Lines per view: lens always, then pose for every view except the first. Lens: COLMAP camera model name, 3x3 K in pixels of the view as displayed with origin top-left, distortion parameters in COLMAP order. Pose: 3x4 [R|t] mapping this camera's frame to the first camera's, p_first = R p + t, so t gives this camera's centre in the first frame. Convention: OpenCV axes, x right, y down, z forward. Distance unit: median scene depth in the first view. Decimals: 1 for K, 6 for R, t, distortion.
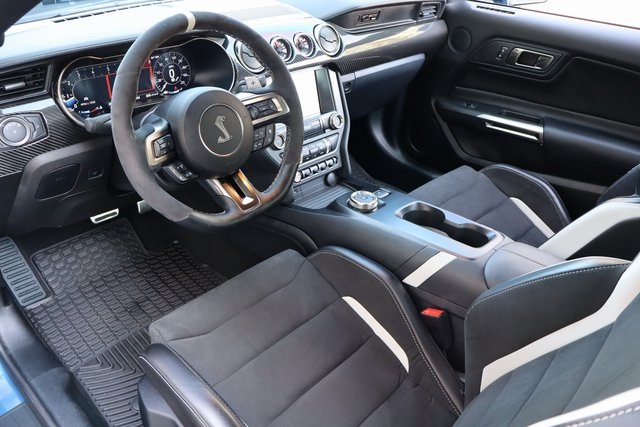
lens RADIAL K [[535.8, 0, 318.5], [0, 535.8, 212.9], [0, 0, 1]] dist [-0.015323, 0.011744]
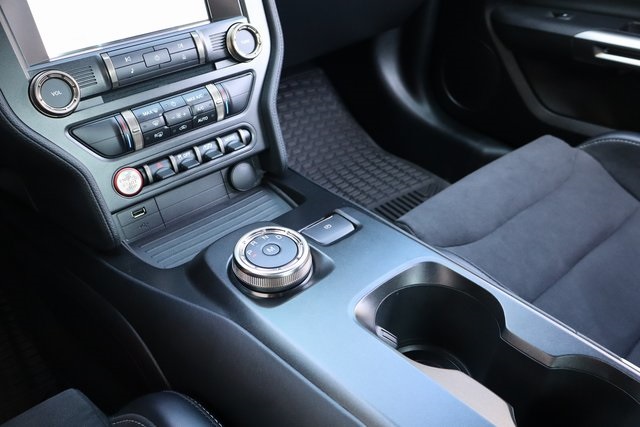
lens RADIAL K [[535.8, 0, 315.8], [0, 535.8, 214.4], [0, 0, 1]] dist [-0.015323, 0.011744]
pose [[0.994655, 0.009146, -0.102853, 0.133106], [0.000728, 0.995424, 0.095555, -0.076975], [0.103256, -0.095119, 0.990096, 0.578971]]
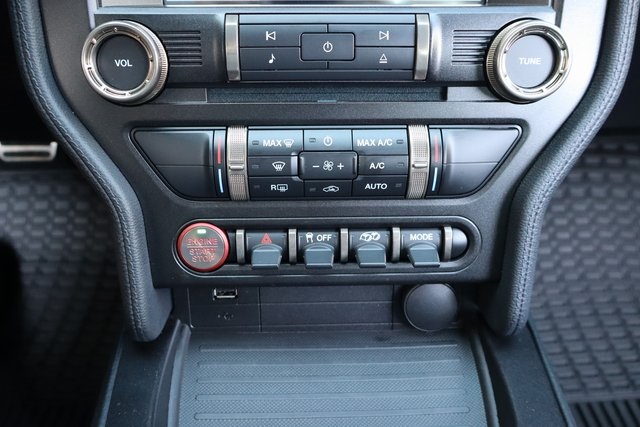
lens RADIAL K [[535.8, 0, 319.0], [0, 535.8, 208.7], [0, 0, 1]] dist [-0.015323, 0.011744]
pose [[0.709892, 0.379055, -0.593607, 0.114494], [-0.335993, 0.922997, 0.187579, -0.132786], [0.619001, 0.066287, 0.782588, 0.805120]]
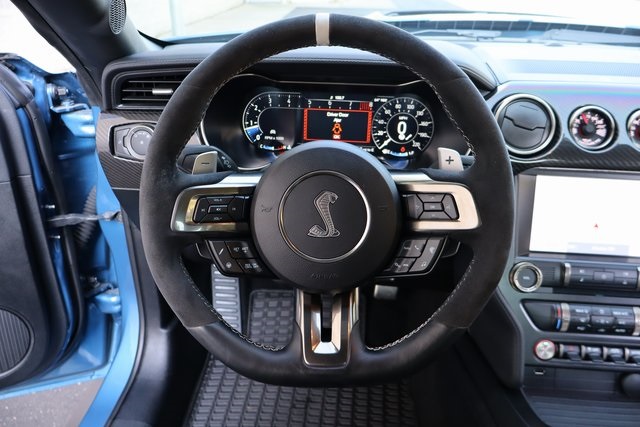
lens RADIAL K [[535.8, 0, 315.7], [0, 535.8, 210.3], [0, 0, 1]] dist [-0.015323, 0.011744]
pose [[0.641789, 0.290320, -0.709804, 0.148448], [-0.388475, 0.921106, 0.025495, -0.115562], [0.661207, 0.259379, 0.703938, 0.393962]]
